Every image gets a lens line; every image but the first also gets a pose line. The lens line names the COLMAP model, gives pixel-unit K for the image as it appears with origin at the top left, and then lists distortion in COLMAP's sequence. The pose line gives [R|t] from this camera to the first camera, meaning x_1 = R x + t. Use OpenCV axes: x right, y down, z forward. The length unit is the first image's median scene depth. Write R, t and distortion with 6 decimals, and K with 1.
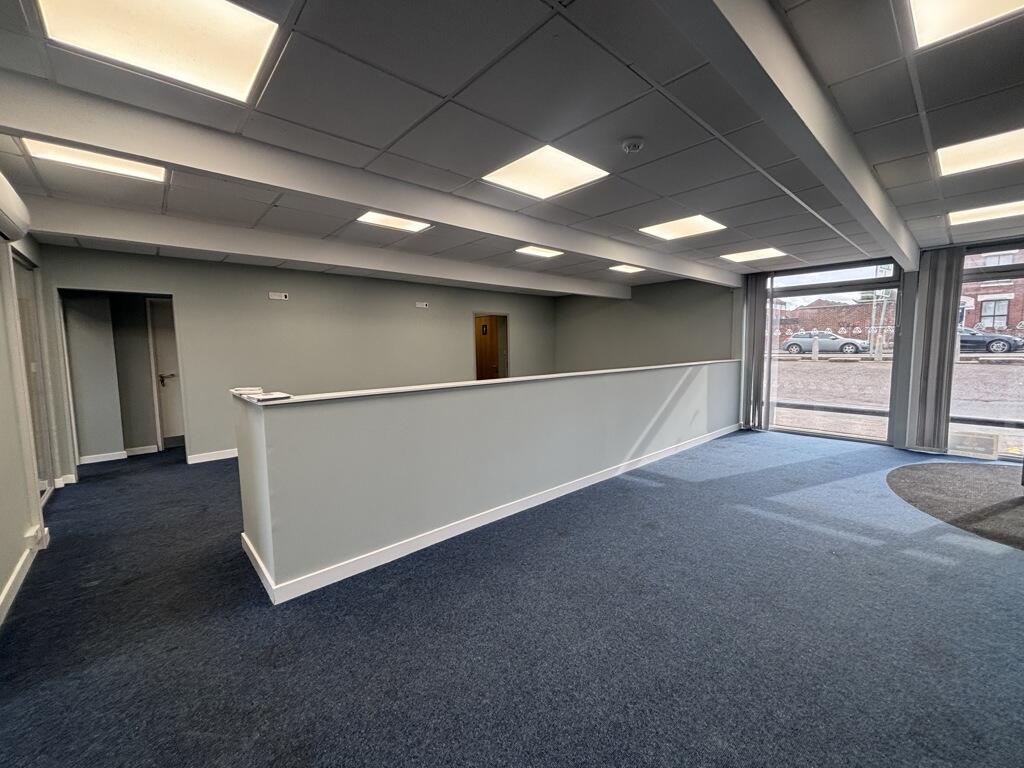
lens RADIAL K [[409.5, 0, 511.2], [0, 409.5, 382.1], [0, 0, 1]] dist [0.002161, 0.000006]
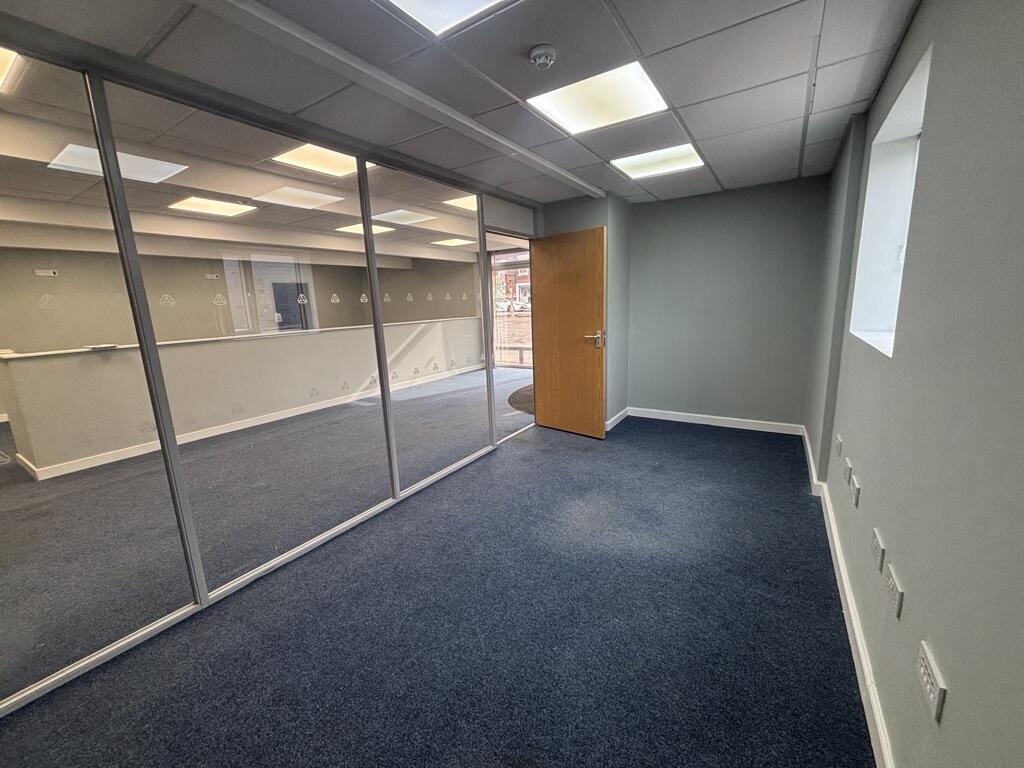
lens RADIAL K [[411.7, 0, 506.0], [0, 411.7, 382.7], [0, 0, 1]] dist [0.001013, 0.000153]
pose [[0.964021, -0.077995, 0.254128, 0.291259], [0.055125, 0.993862, 0.095912, 0.035625], [-0.260049, -0.078452, 0.962403, -0.364334]]
